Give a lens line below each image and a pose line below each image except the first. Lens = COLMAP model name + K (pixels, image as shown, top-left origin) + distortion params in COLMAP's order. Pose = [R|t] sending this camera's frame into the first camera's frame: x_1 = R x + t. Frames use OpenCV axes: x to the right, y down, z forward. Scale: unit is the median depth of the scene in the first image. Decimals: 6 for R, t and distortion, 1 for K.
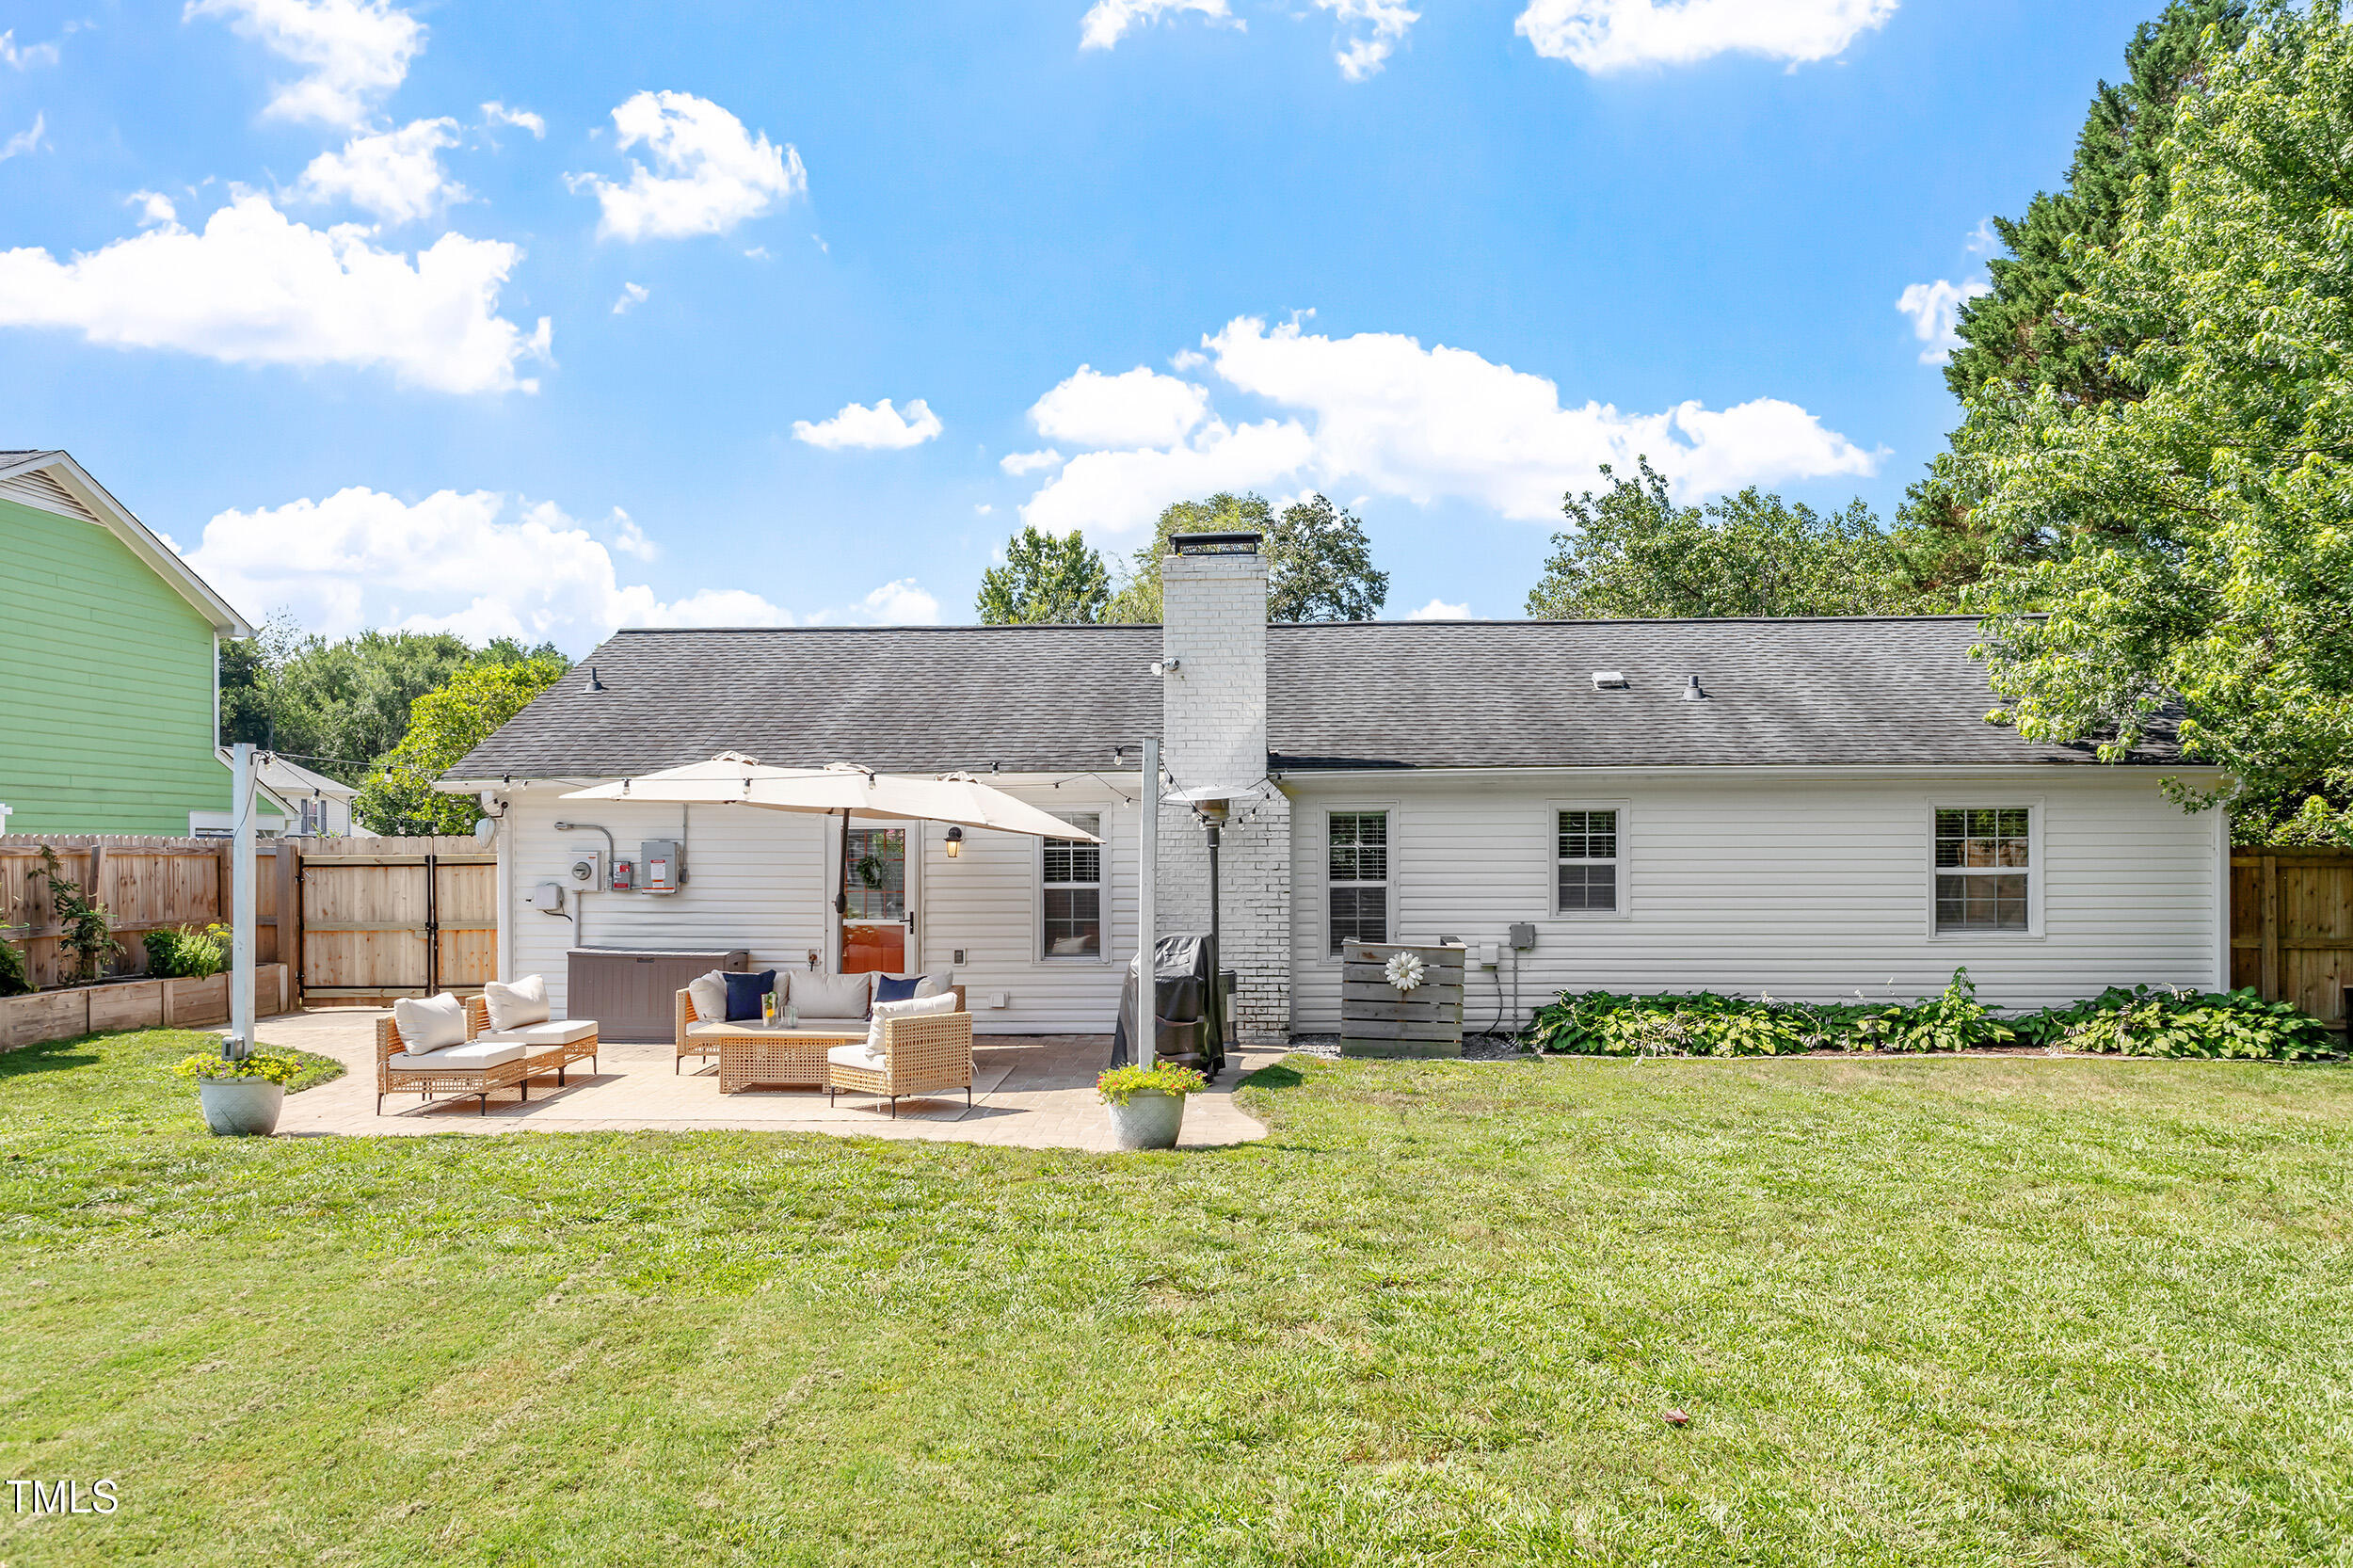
lens RADIAL K [[1756.0, 0, 1177.0], [0, 1756.0, 846.4], [0, 0, 1]] dist [0.004654, 0.009443]
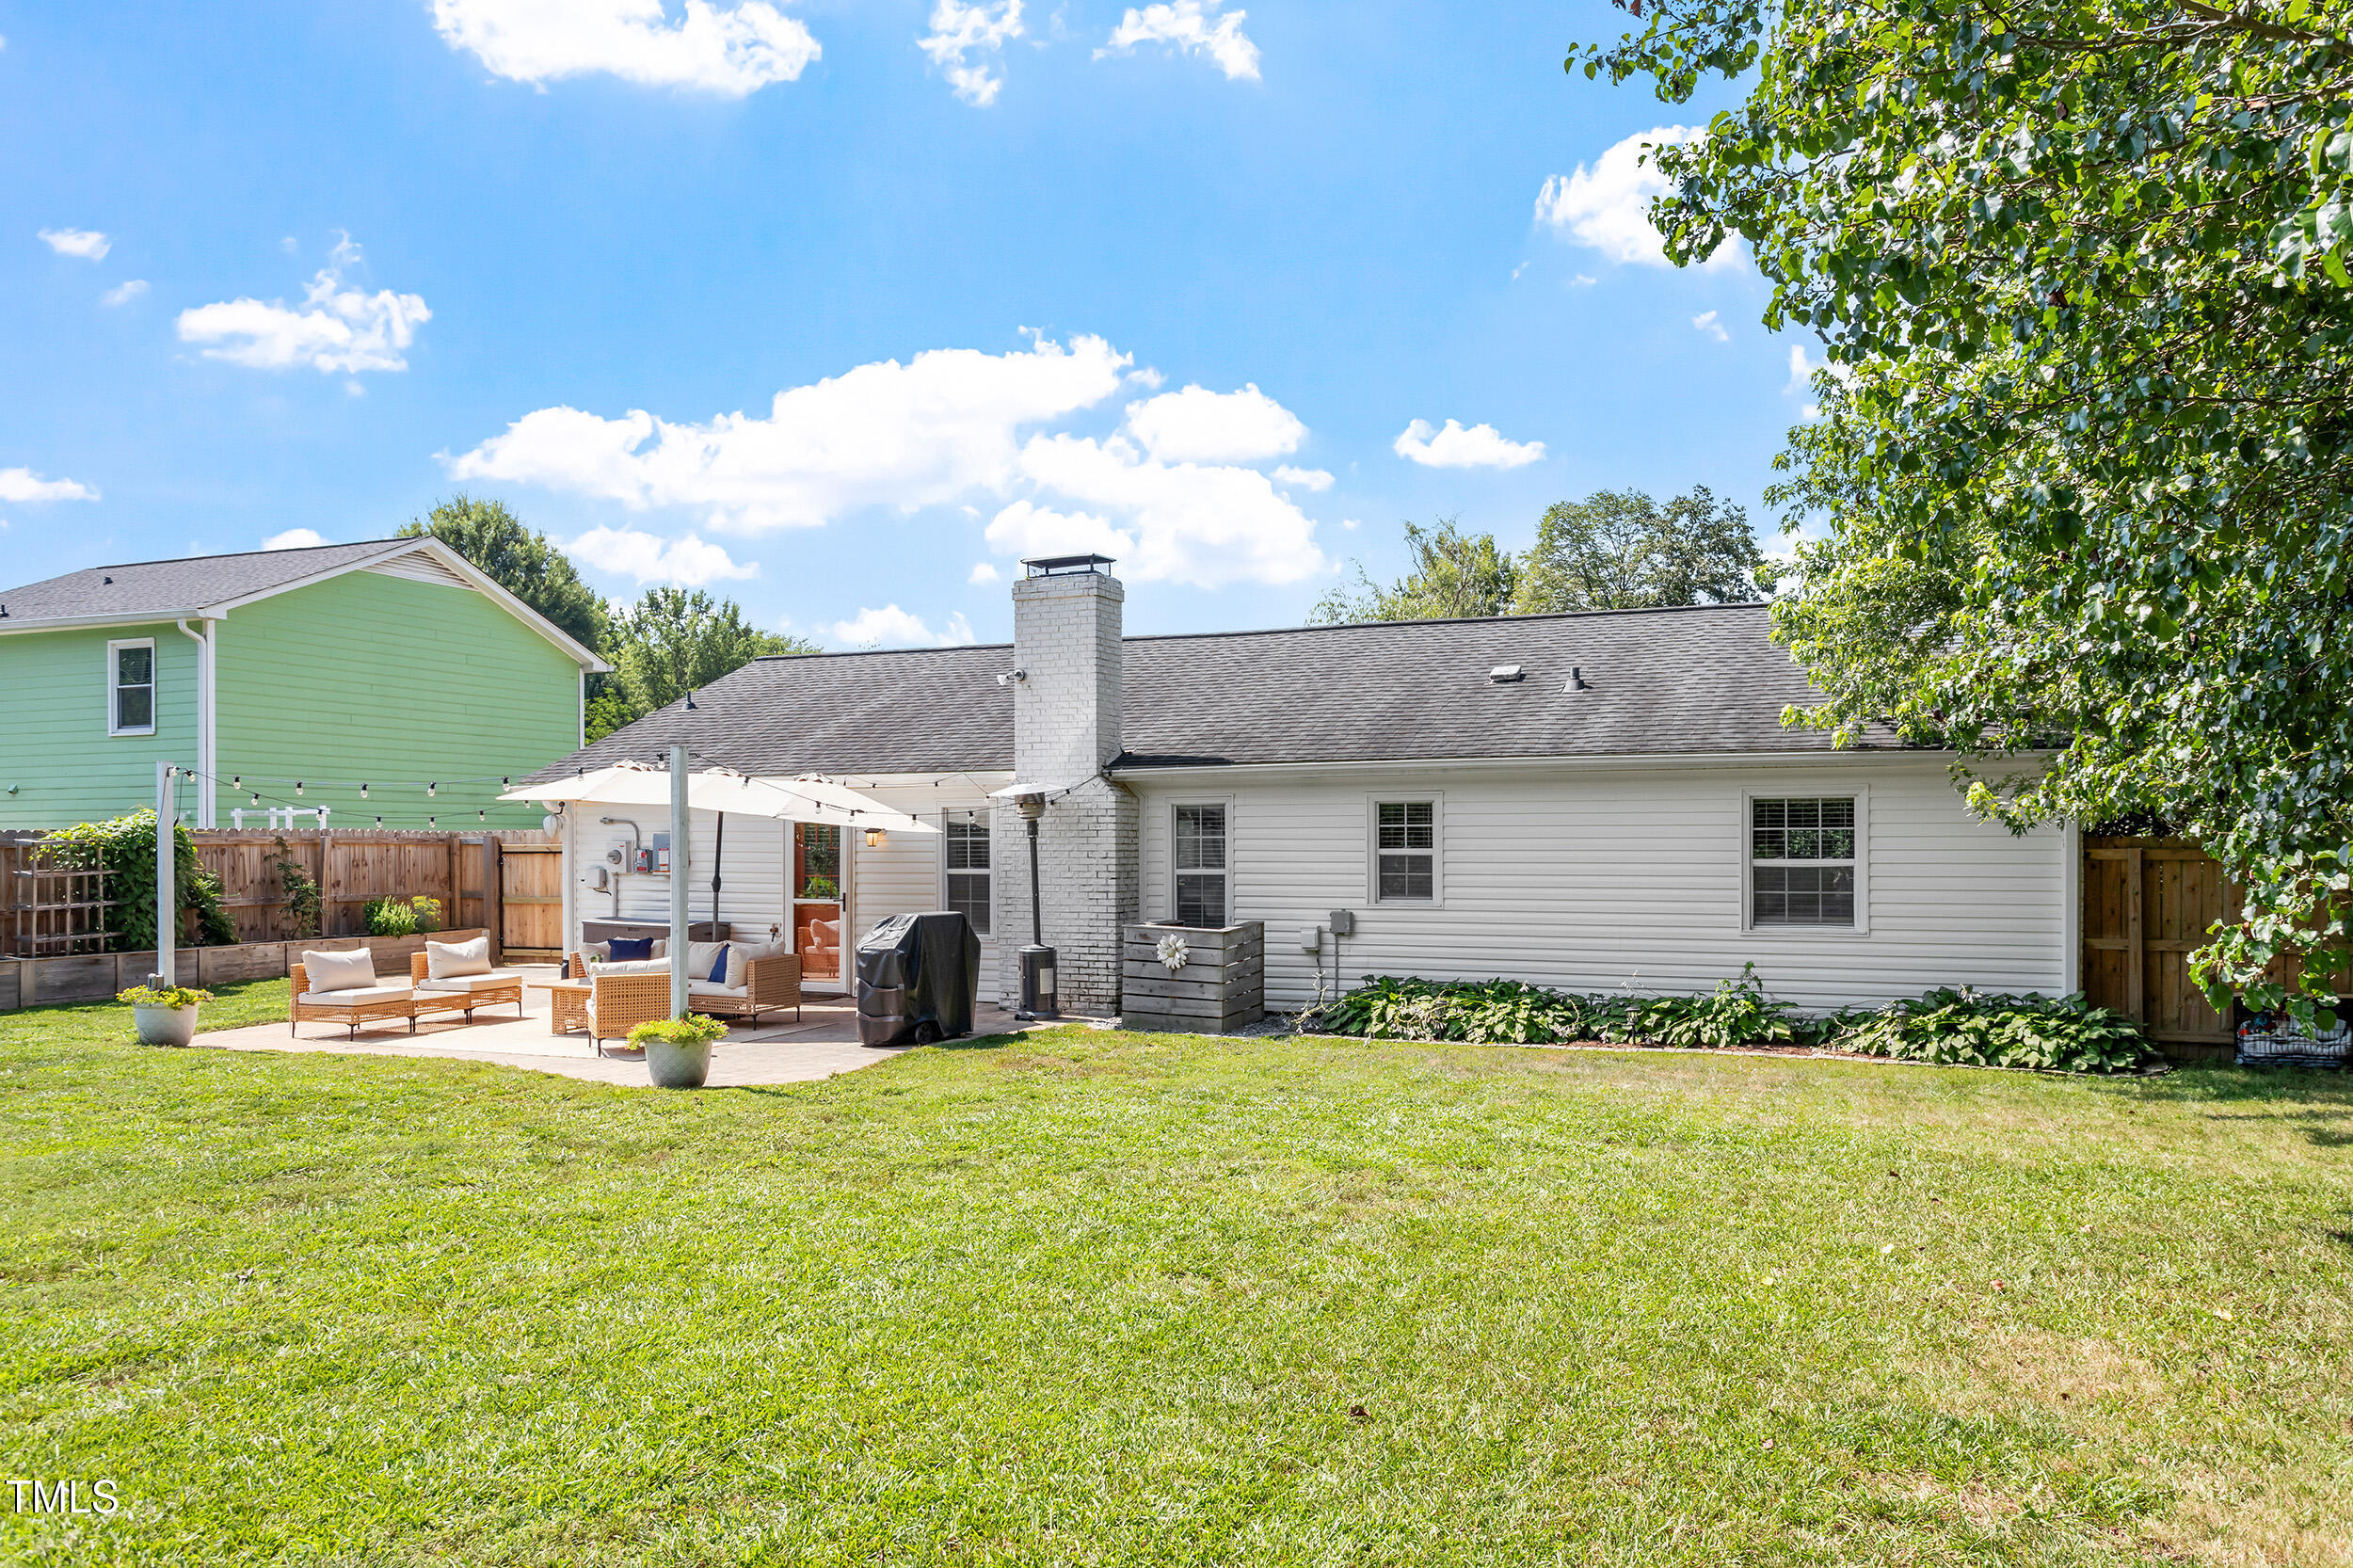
lens RADIAL K [[1671.0, 0, 1176.0], [0, 1671.0, 848.0], [0, 0, 1]] dist [0.003345, 0.000764]
pose [[0.940153, 0.002315, -0.340744, 0.441239], [-0.000600, 0.999987, 0.005138, 0.001390], [0.340751, -0.004627, 0.940142, 0.026443]]
